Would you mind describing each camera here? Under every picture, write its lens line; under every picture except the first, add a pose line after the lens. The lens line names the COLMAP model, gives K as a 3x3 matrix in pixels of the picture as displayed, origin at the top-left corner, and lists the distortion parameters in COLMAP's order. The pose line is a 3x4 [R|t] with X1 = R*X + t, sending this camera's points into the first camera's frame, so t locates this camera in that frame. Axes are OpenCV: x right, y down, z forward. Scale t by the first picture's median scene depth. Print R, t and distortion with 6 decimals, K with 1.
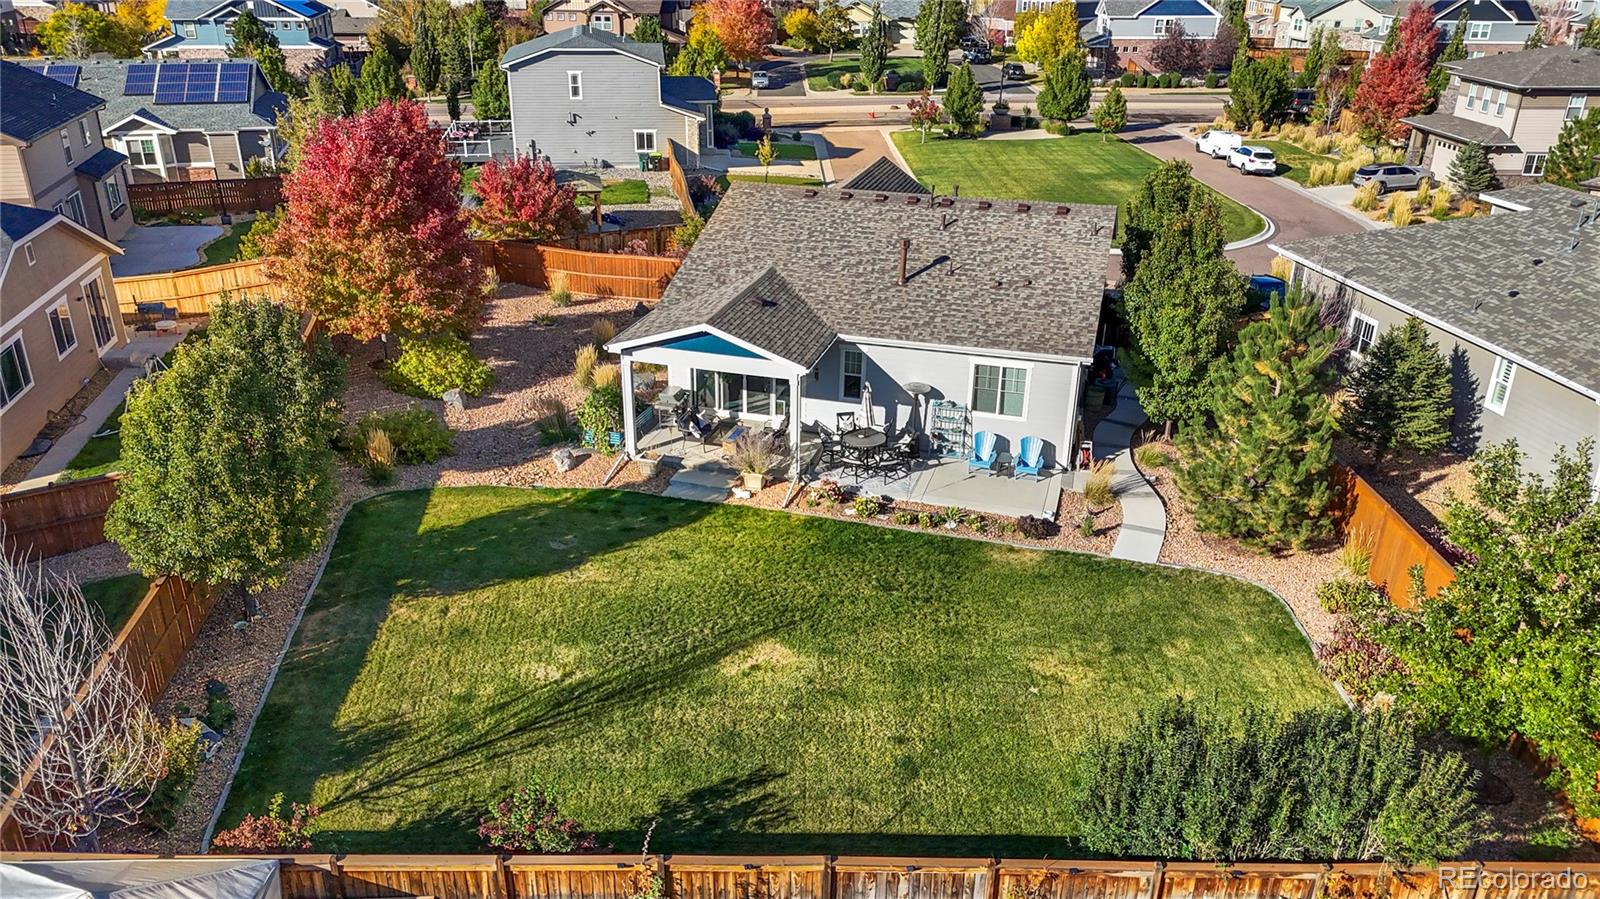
lens RADIAL K [[1098.2, 0, 791.5], [0, 1098.2, 454.8], [0, 0, 1]] dist [0.016594, -0.021356]
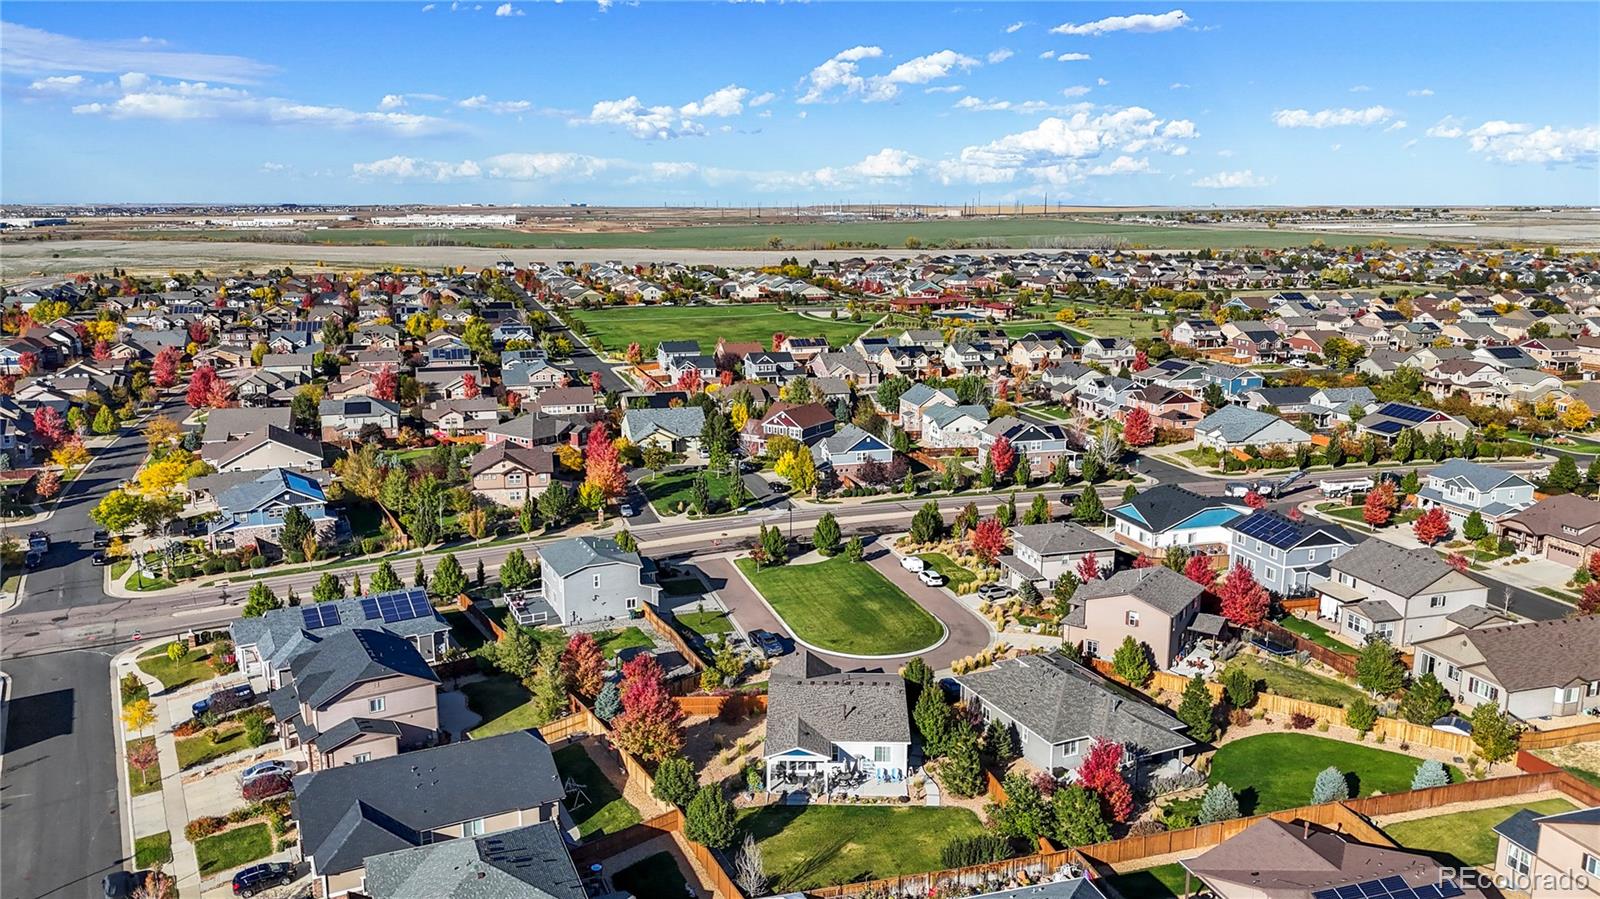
lens RADIAL K [[1098.2, 0, 795.9], [0, 1098.2, 443.4], [0, 0, 1]] dist [0.016594, -0.021356]
pose [[0.957768, -0.048064, 0.283498, -0.899143], [0.111572, 0.970804, -0.212346, -0.281970], [-0.265014, 0.235009, 0.935167, -2.086541]]
